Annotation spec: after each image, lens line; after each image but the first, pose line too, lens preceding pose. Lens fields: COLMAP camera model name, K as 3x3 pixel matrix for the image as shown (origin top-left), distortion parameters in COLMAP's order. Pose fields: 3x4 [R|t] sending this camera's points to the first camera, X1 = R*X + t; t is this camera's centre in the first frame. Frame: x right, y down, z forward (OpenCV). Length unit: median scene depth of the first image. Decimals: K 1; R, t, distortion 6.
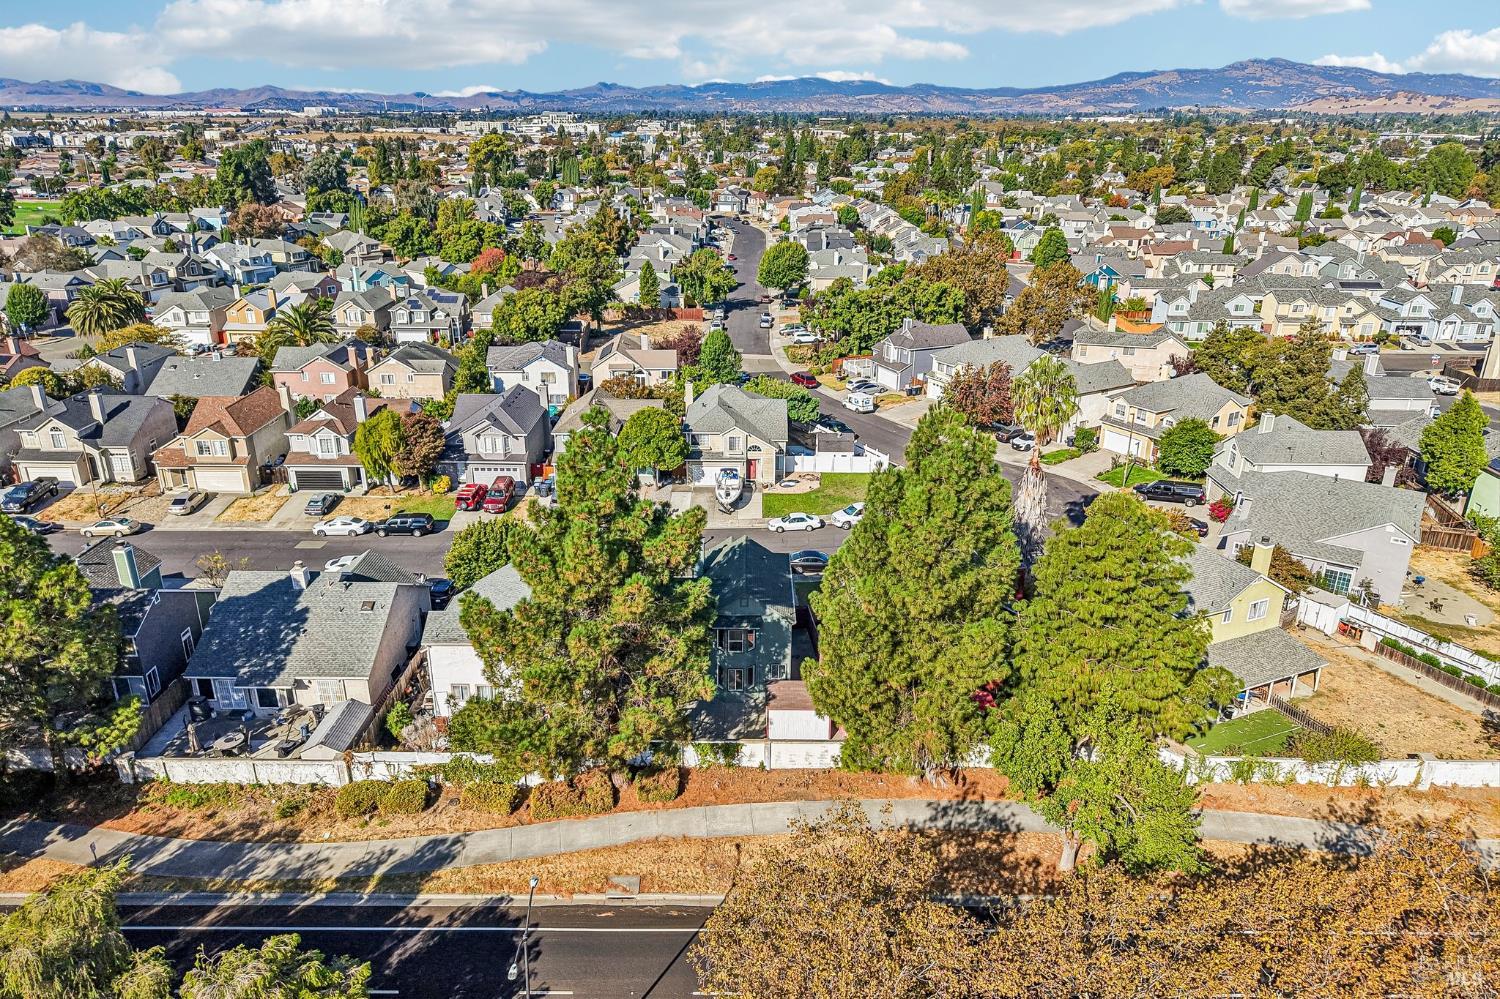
lens RADIAL K [[1021.6, 0, 742.7], [0, 1021.6, 443.2], [0, 0, 1]] dist [0.002005, -0.002444]
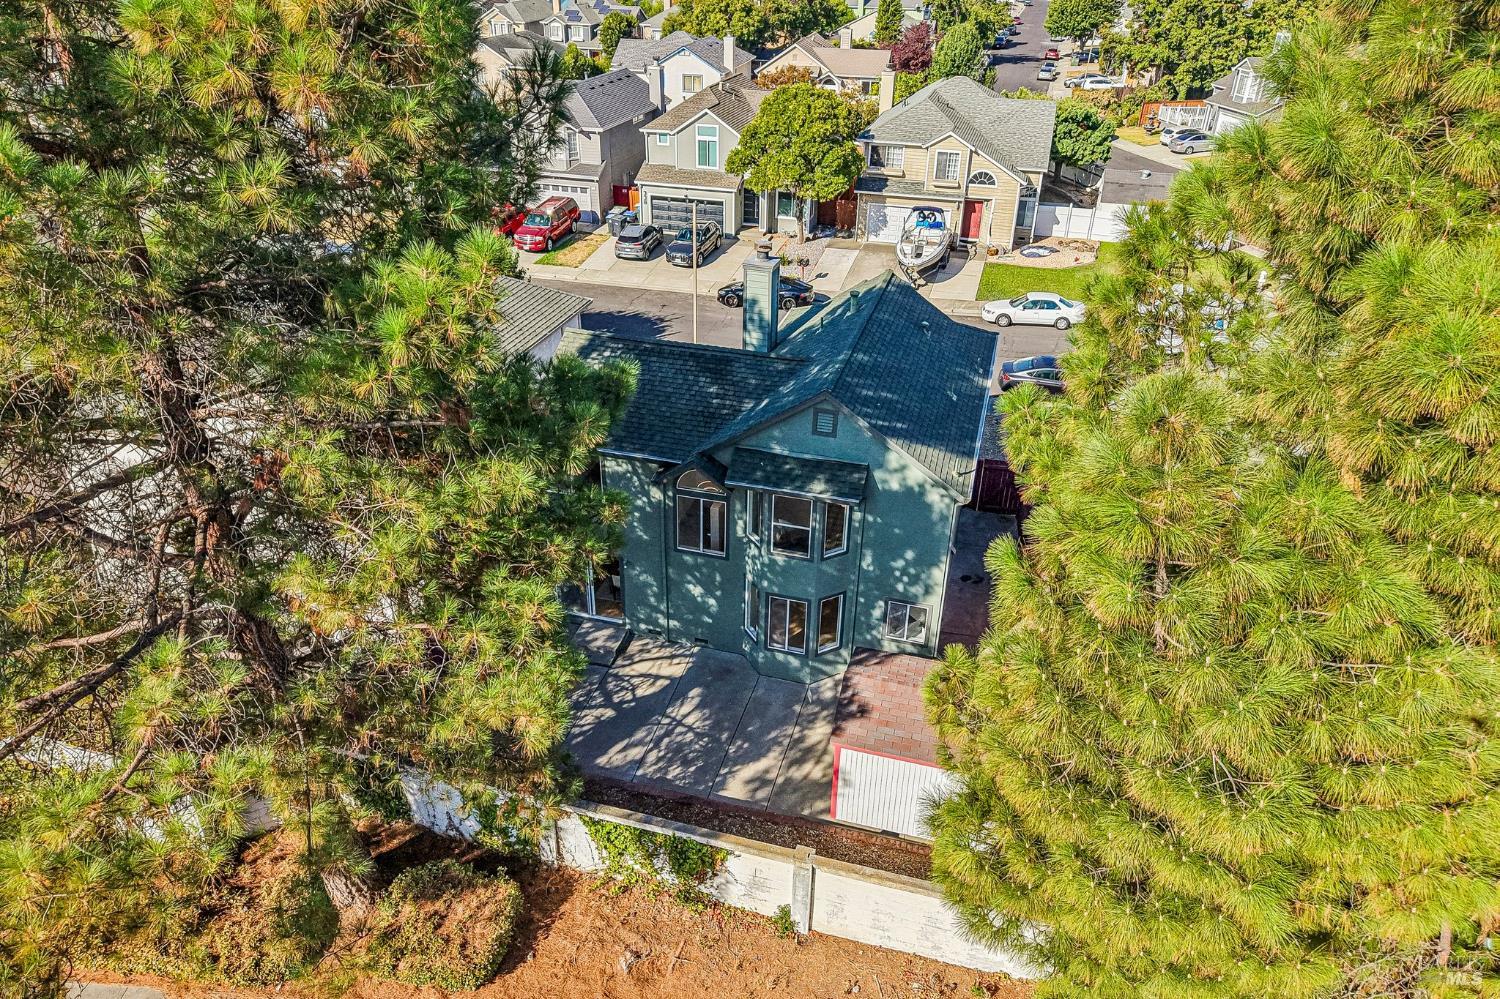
lens RADIAL K [[1006.7, 0, 742.1], [0, 1006.7, 474.4], [0, 0, 1]] dist [-0.004101, -0.003471]
pose [[0.962620, 0.136793, -0.233776, 0.036334], [-0.092397, 0.977168, 0.191323, 0.070536], [0.254610, -0.162571, 0.953281, 0.427134]]
